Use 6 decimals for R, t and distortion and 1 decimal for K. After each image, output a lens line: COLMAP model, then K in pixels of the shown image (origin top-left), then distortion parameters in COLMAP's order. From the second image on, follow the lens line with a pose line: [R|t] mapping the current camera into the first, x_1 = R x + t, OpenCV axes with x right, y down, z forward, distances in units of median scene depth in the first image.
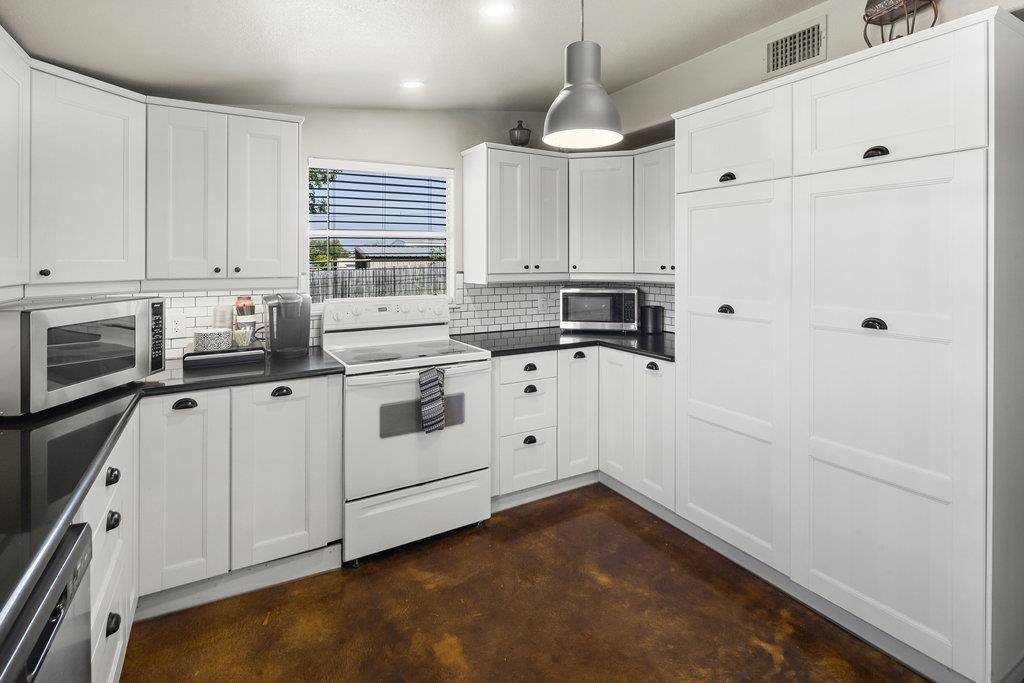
lens RADIAL K [[503.1, 0, 527.1], [0, 503.1, 263.2], [0, 0, 1]] dist [-0.000245, -0.002422]
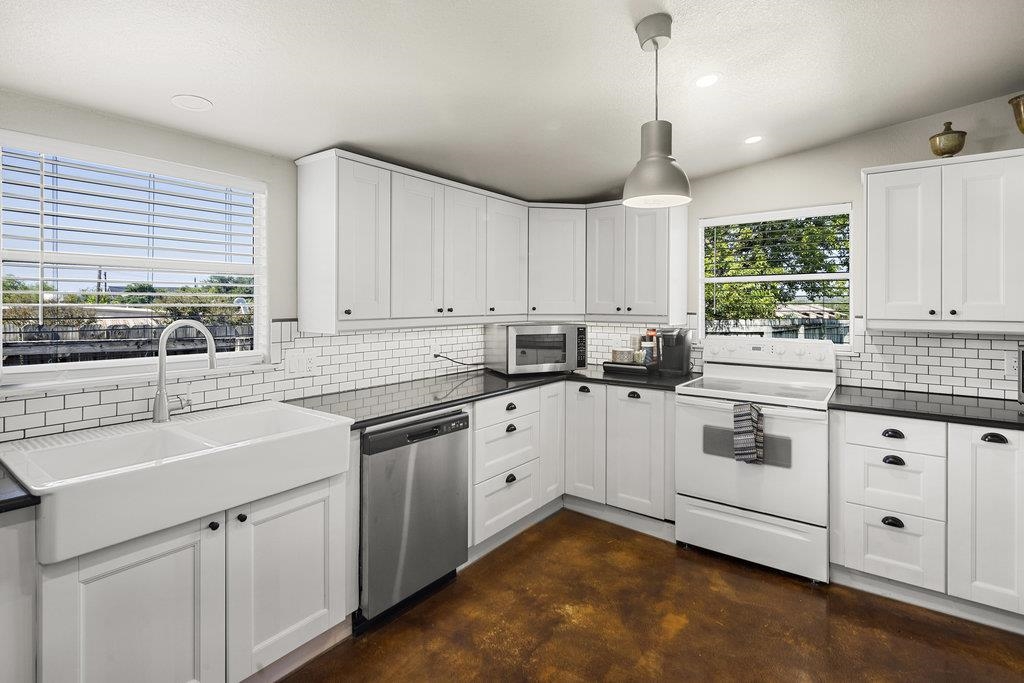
lens RADIAL K [[499.1, 0, 510.2], [0, 499.1, 302.2], [0, 0, 1]] dist [0.000663, -0.000213]
pose [[0.372029, 0.003595, -0.928214, 0.631854], [-0.007101, 0.999974, 0.001027, -0.006235], [0.928194, 0.006209, 0.372045, 0.132028]]
